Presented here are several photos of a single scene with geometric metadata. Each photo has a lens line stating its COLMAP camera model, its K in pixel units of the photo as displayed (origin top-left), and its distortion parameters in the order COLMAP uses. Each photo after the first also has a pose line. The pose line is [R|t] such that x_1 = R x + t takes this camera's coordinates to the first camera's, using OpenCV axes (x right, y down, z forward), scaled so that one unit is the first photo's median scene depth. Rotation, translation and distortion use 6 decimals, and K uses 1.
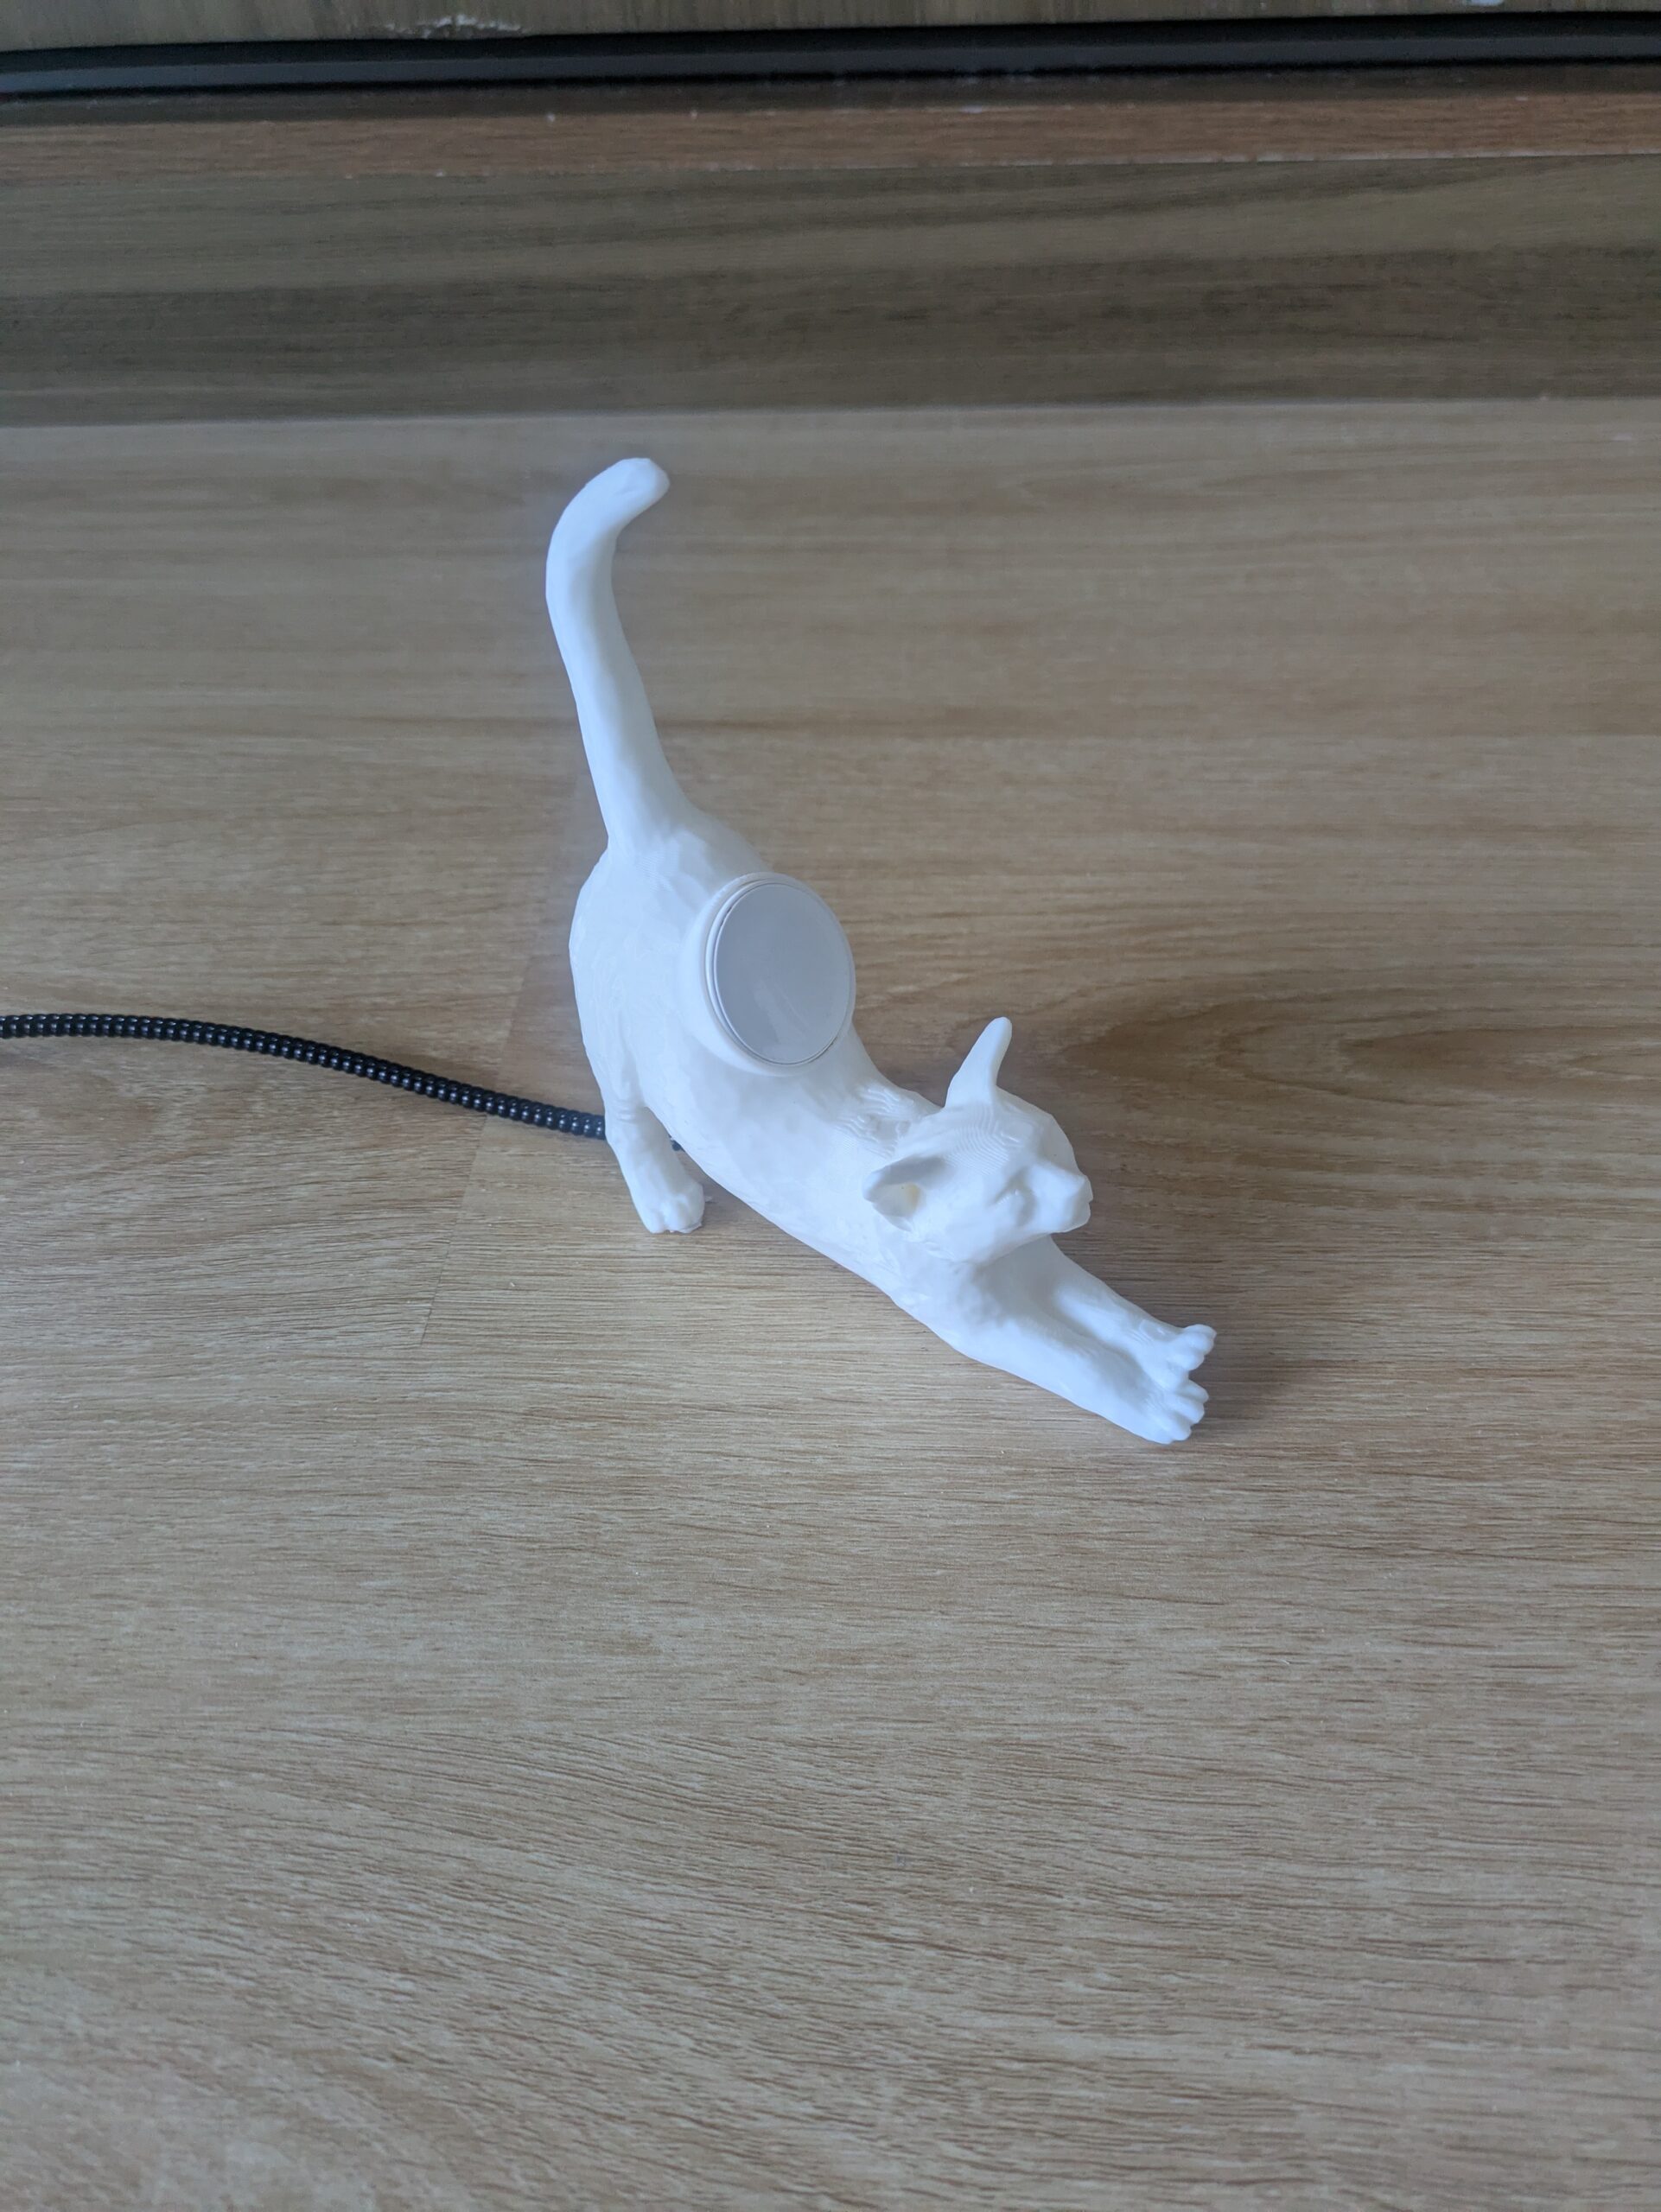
lens RADIAL K [[1650.9, 0, 829.6], [0, 1650.9, 1103.1], [0, 0, 1]] dist [-0.004037, -0.020184]
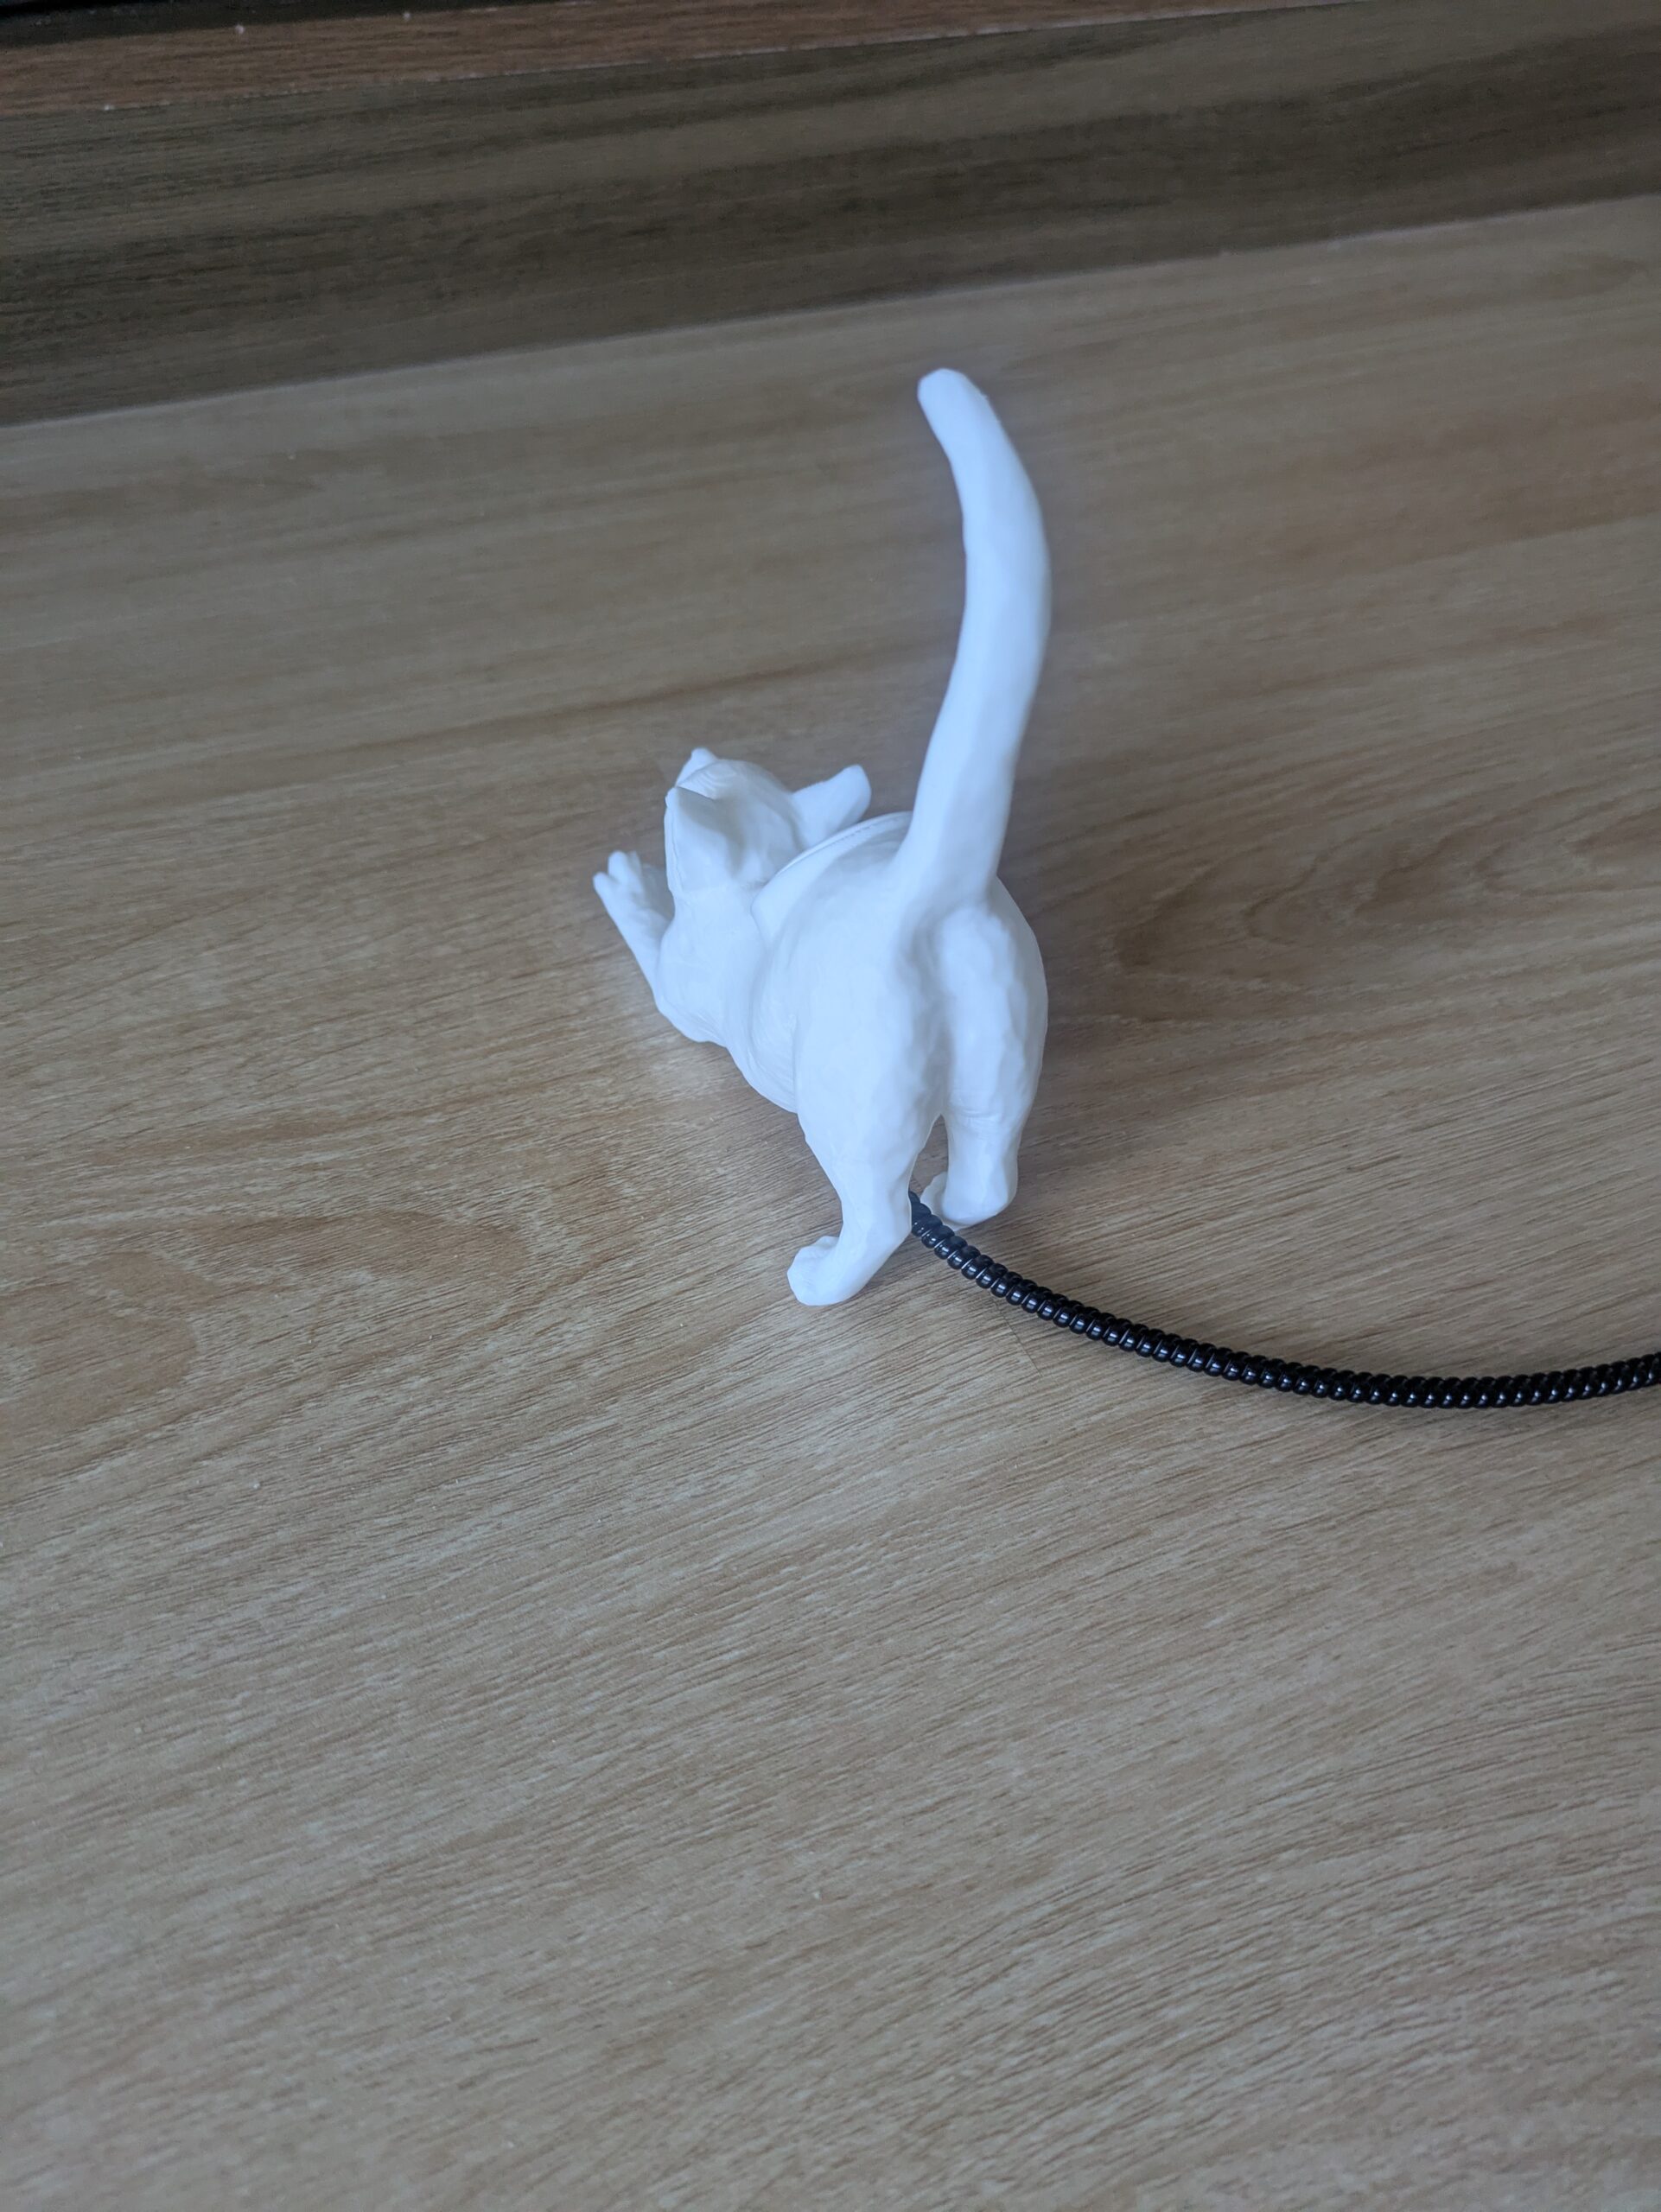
lens RADIAL K [[1650.9, 0, 804.5], [0, 1650.9, 1140.4], [0, 0, 1]] dist [-0.004037, -0.020184]
pose [[0.910030, -0.268501, 0.315838, -0.563900], [0.254878, 0.963273, 0.084514, -0.075616], [-0.326930, 0.003590, 0.945042, 0.183478]]
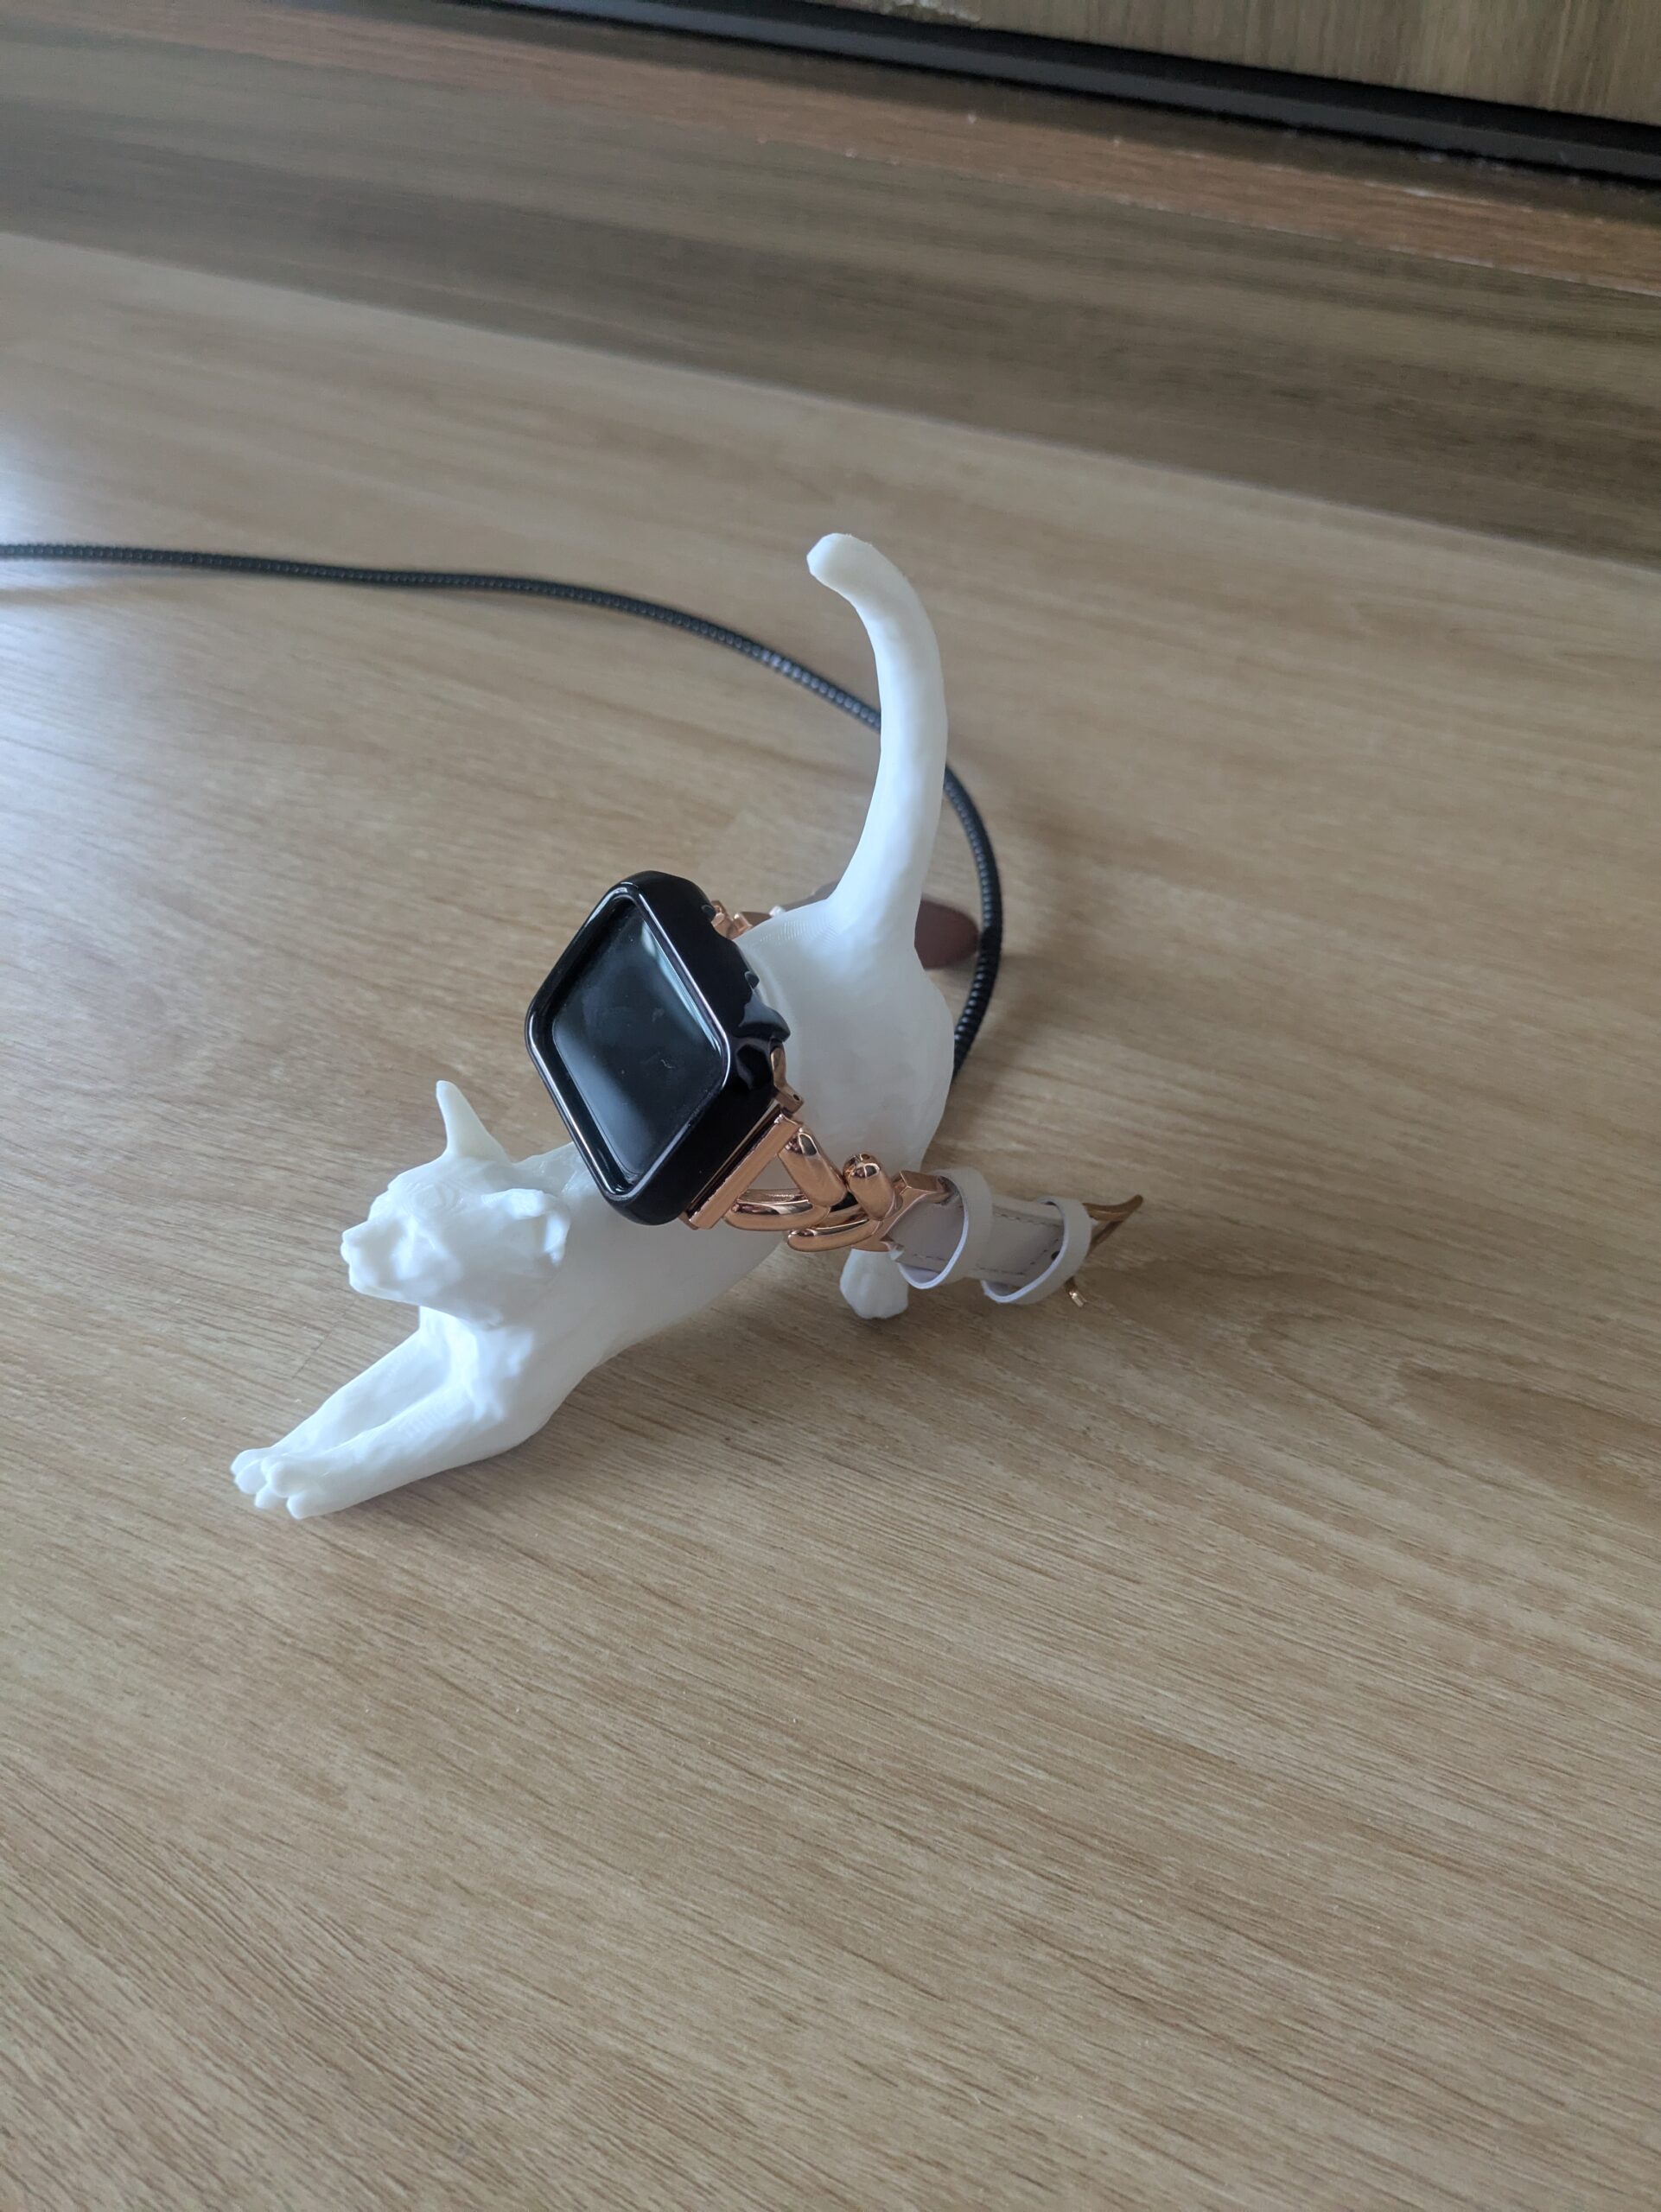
lens RADIAL K [[1650.9, 0, 806.3], [0, 1650.9, 1065.3], [0, 0, 1]] dist [-0.004037, -0.020184]
pose [[0.935602, 0.289902, -0.201510, 0.161219], [-0.288617, 0.956753, 0.036396, -0.139384], [0.203347, 0.024107, 0.978810, 0.102346]]
